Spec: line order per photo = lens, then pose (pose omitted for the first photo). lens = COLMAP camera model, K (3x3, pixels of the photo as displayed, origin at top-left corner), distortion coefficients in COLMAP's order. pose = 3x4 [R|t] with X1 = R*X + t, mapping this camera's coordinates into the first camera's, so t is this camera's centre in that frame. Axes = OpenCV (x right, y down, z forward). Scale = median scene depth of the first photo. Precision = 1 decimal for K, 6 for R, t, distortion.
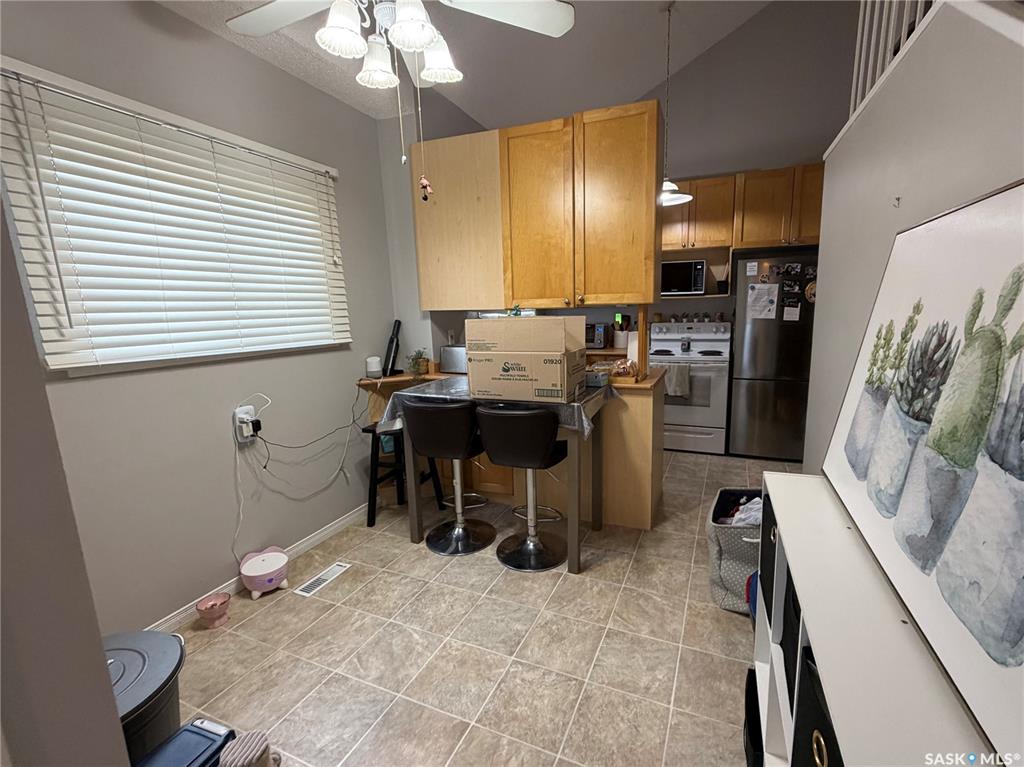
lens RADIAL K [[448.9, 0, 536.1], [0, 448.9, 381.8], [0, 0, 1]] dist [-0.002475, -0.000043]
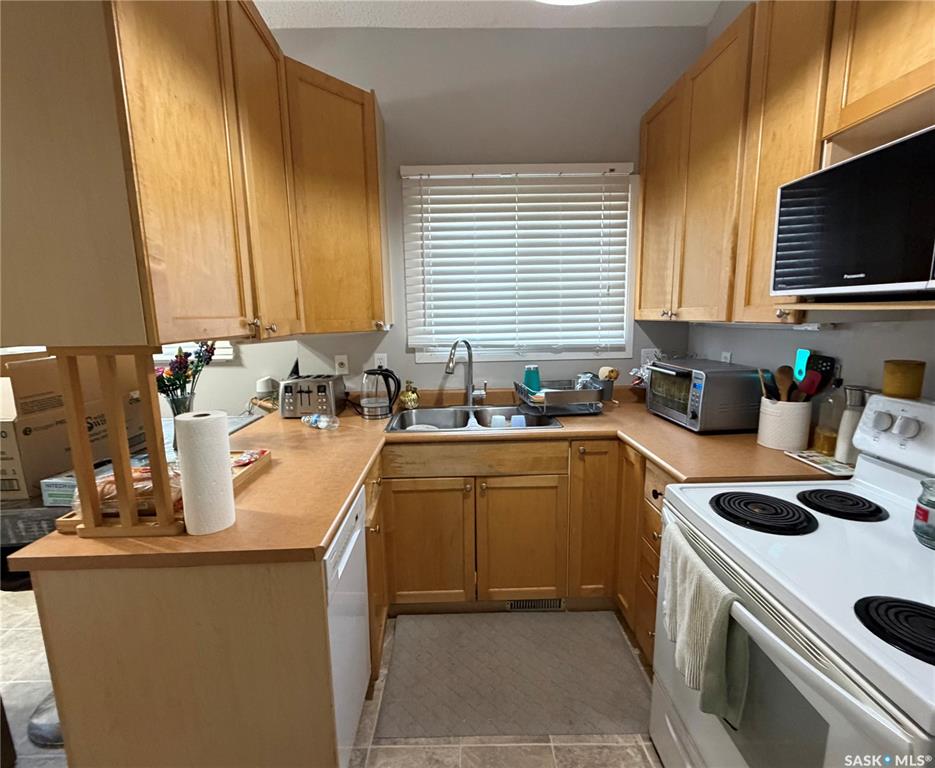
lens RADIAL K [[428.2, 0, 464.4], [0, 428.2, 384.7], [0, 0, 1]] dist [-0.002238, 0.000874]
pose [[0.397206, 0.165815, -0.902626, 0.500402], [-0.145180, 0.982510, 0.116603, -0.164170], [0.906174, 0.084728, 0.414332, 0.824046]]
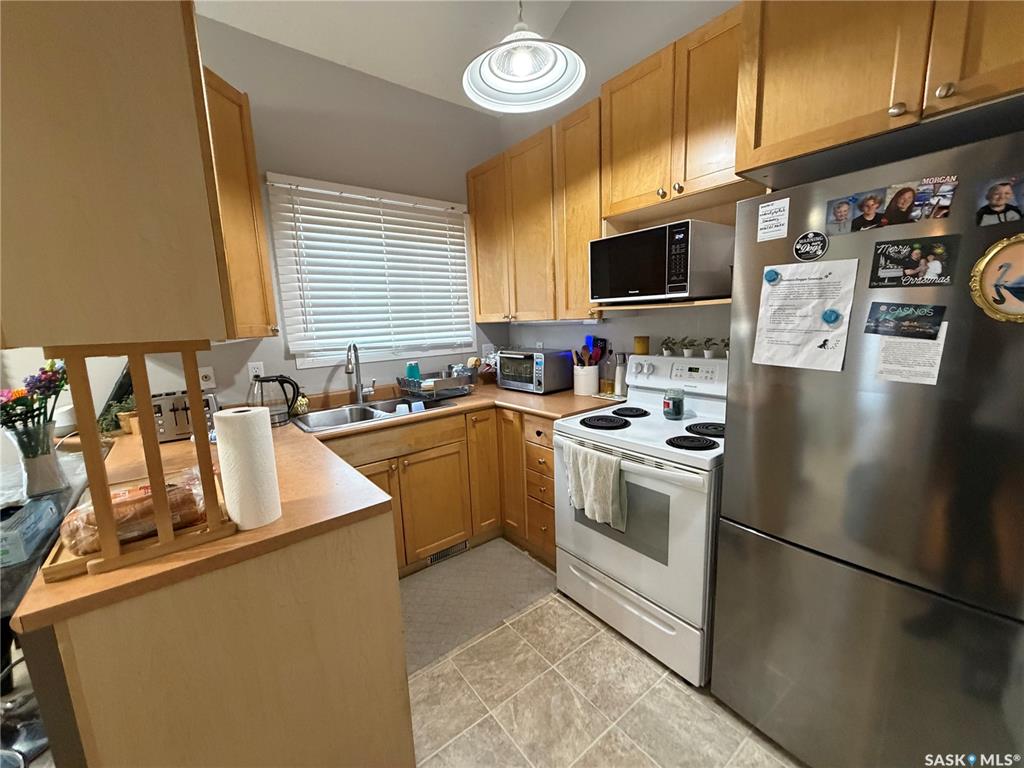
lens RADIAL K [[407.1, 0, 511.5], [0, 407.1, 385.6], [0, 0, 1]] dist [0.001027, -0.000151]
pose [[0.873590, 0.070462, -0.481535, 0.466006], [-0.066038, 0.997474, 0.026155, -0.122831], [0.482162, 0.008951, 0.876037, 0.637270]]
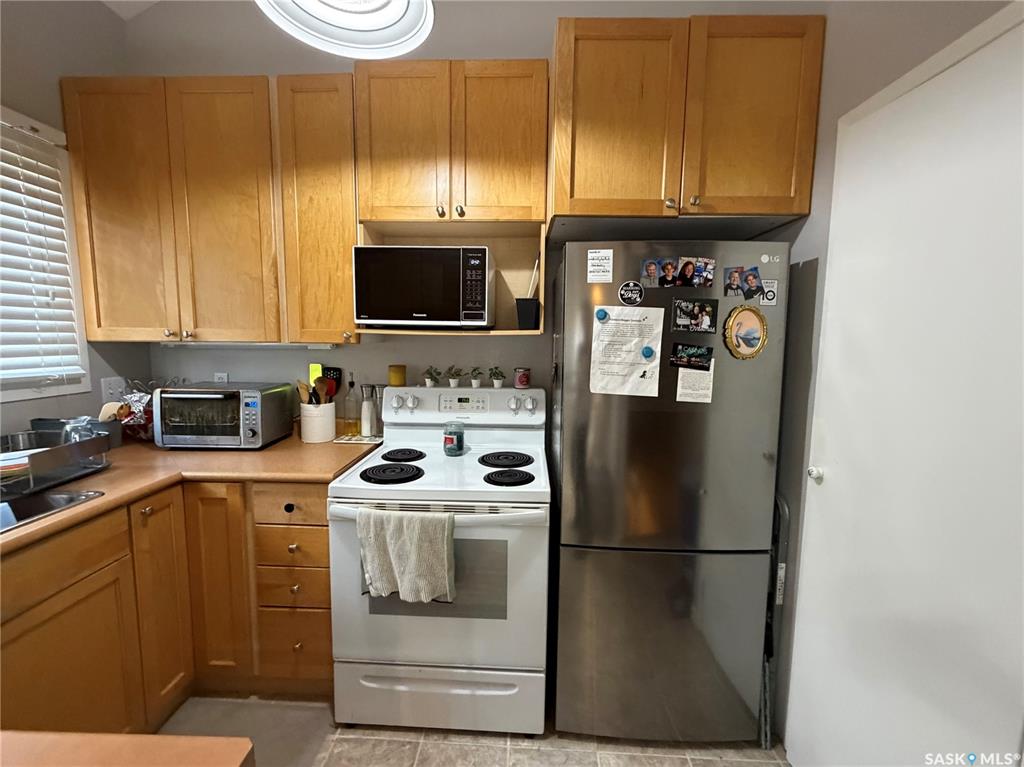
lens RADIAL K [[433.5, 0, 505.9], [0, 433.5, 381.5], [0, 0, 1]] dist [0.000567, 0.000100]
pose [[0.938057, -0.000837, 0.346479, 0.278582], [0.024659, 0.997622, -0.064353, -0.132279], [-0.345602, 0.068911, 0.935848, 0.689415]]
